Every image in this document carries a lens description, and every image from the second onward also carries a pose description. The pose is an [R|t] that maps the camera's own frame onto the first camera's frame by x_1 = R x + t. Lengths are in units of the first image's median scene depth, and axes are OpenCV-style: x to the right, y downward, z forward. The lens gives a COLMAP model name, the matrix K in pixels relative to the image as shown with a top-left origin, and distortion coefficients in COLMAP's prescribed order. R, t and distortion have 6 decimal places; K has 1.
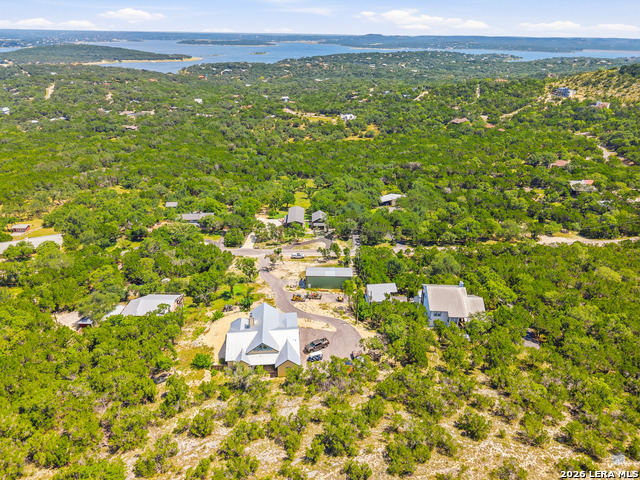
lens RADIAL K [[425.6, 0, 322.7], [0, 425.6, 240.8], [0, 0, 1]] dist [0.024692, -0.024599]
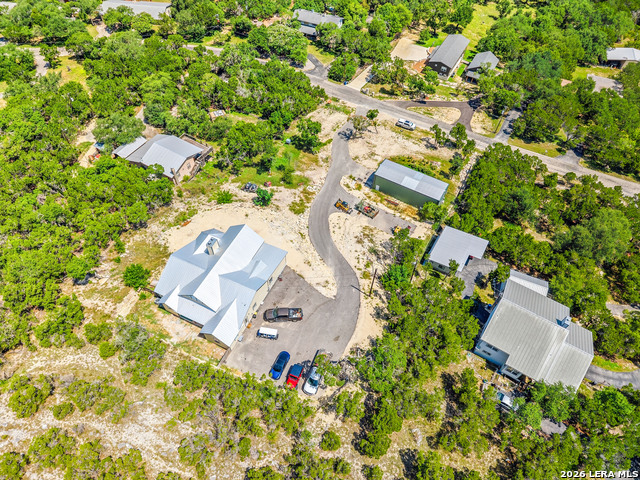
lens RADIAL K [[430.5, 0, 322.8], [0, 430.5, 239.4], [0, 0, 1]] dist [0.015900, -0.015533]
pose [[0.860592, 0.411336, -0.300307, 0.038473], [-0.227908, 0.838357, 0.495193, -0.042334], [0.455455, -0.357717, 0.815230, 0.094644]]
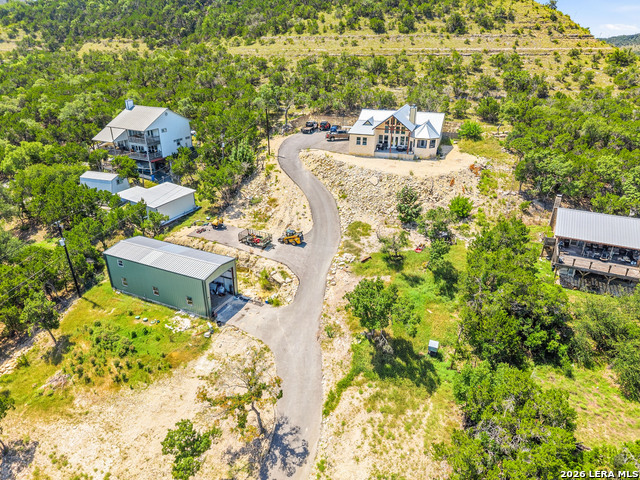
lens RADIAL K [[430.5, 0, 322.8], [0, 430.5, 239.4], [0, 0, 1]] dist [0.015900, -0.015533]
pose [[-0.905847, -0.187563, 0.379818, -0.067552], [0.170367, 0.659608, 0.732046, -0.051835], [-0.387836, 0.727830, -0.565550, 0.316311]]
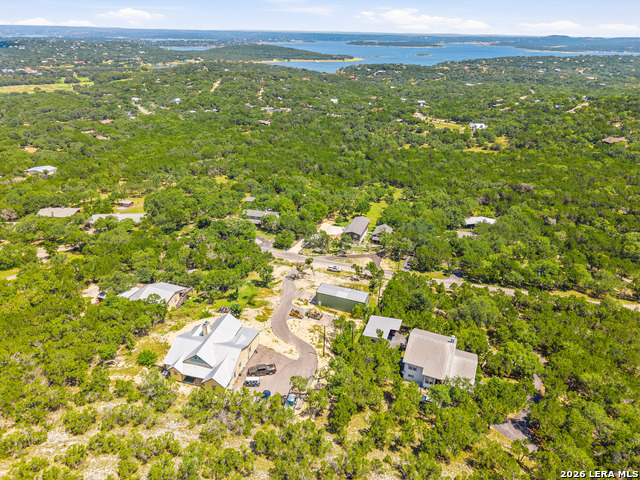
lens RADIAL K [[425.6, 0, 322.7], [0, 425.6, 240.8], [0, 0, 1]] dist [0.024692, -0.024599]
pose [[0.936732, 0.153855, -0.314424, 0.069215], [-0.154517, 0.987723, 0.022978, -0.014994], [0.314099, 0.027059, 0.949004, 0.026233]]
